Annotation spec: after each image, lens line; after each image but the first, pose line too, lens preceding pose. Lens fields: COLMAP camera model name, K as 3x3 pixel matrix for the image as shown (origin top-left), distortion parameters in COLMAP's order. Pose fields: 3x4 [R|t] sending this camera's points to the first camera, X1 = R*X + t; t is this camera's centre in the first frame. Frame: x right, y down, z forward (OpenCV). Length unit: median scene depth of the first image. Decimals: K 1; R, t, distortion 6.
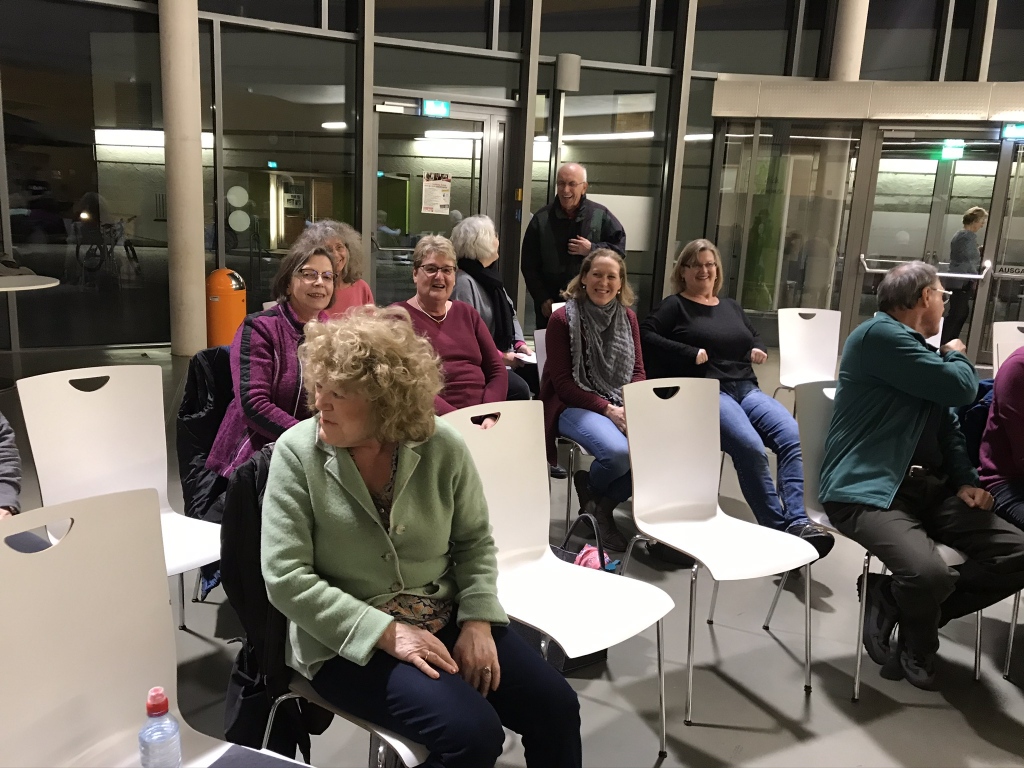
lens RADIAL K [[867.5, 0, 512.0], [0, 867.5, 385.9], [0, 0, 1]] dist [0.051252, -0.028927]
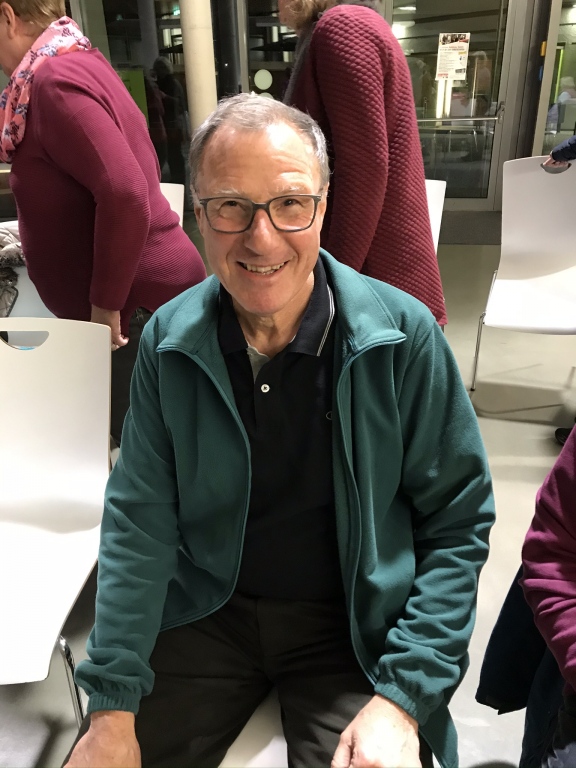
lens RADIAL K [[650.6, 0, 288.6], [0, 650.6, 379.4], [0, 0, 1]] dist [0.051252, -0.028927]
pose [[0.827660, 0.168676, -0.535282, 0.219293], [-0.052999, 0.972995, 0.224658, -0.023470], [0.558722, -0.157571, 0.814249, 0.228255]]
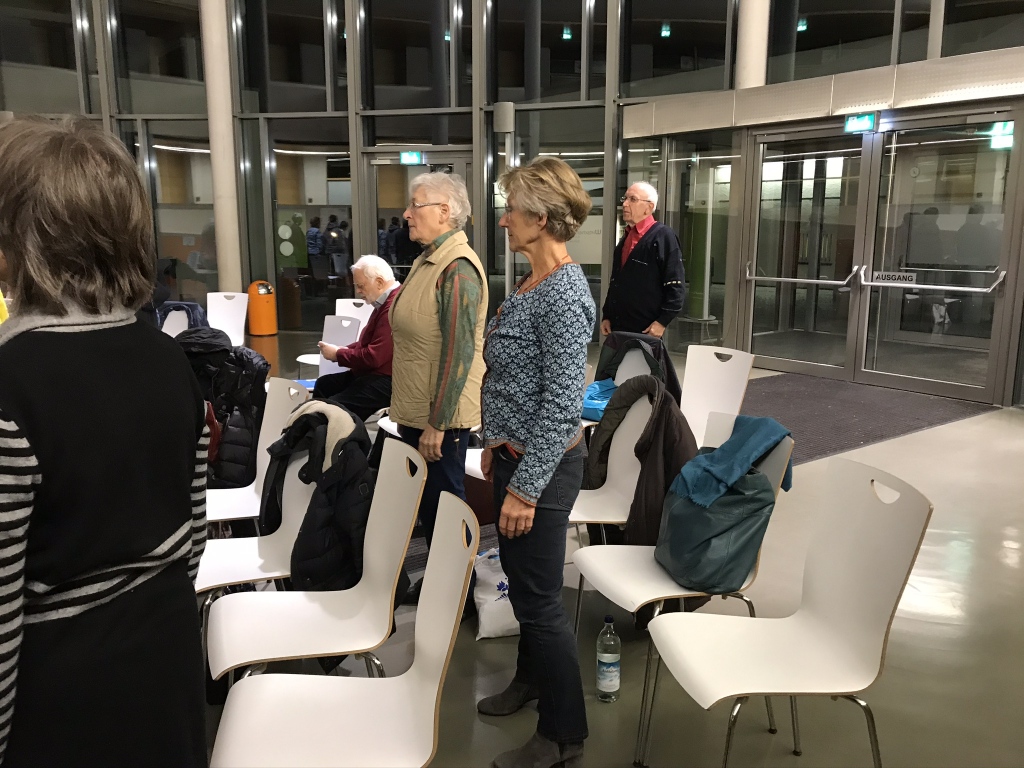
lens RADIAL K [[867.5, 0, 507.9], [0, 867.5, 370.2], [0, 0, 1]] dist [0.051252, -0.028927]
pose [[0.788560, 0.052506, -0.612712, 0.810270], [-0.085696, 0.996009, -0.024938, 0.018313], [0.608957, 0.072171, 0.789913, 0.076505]]
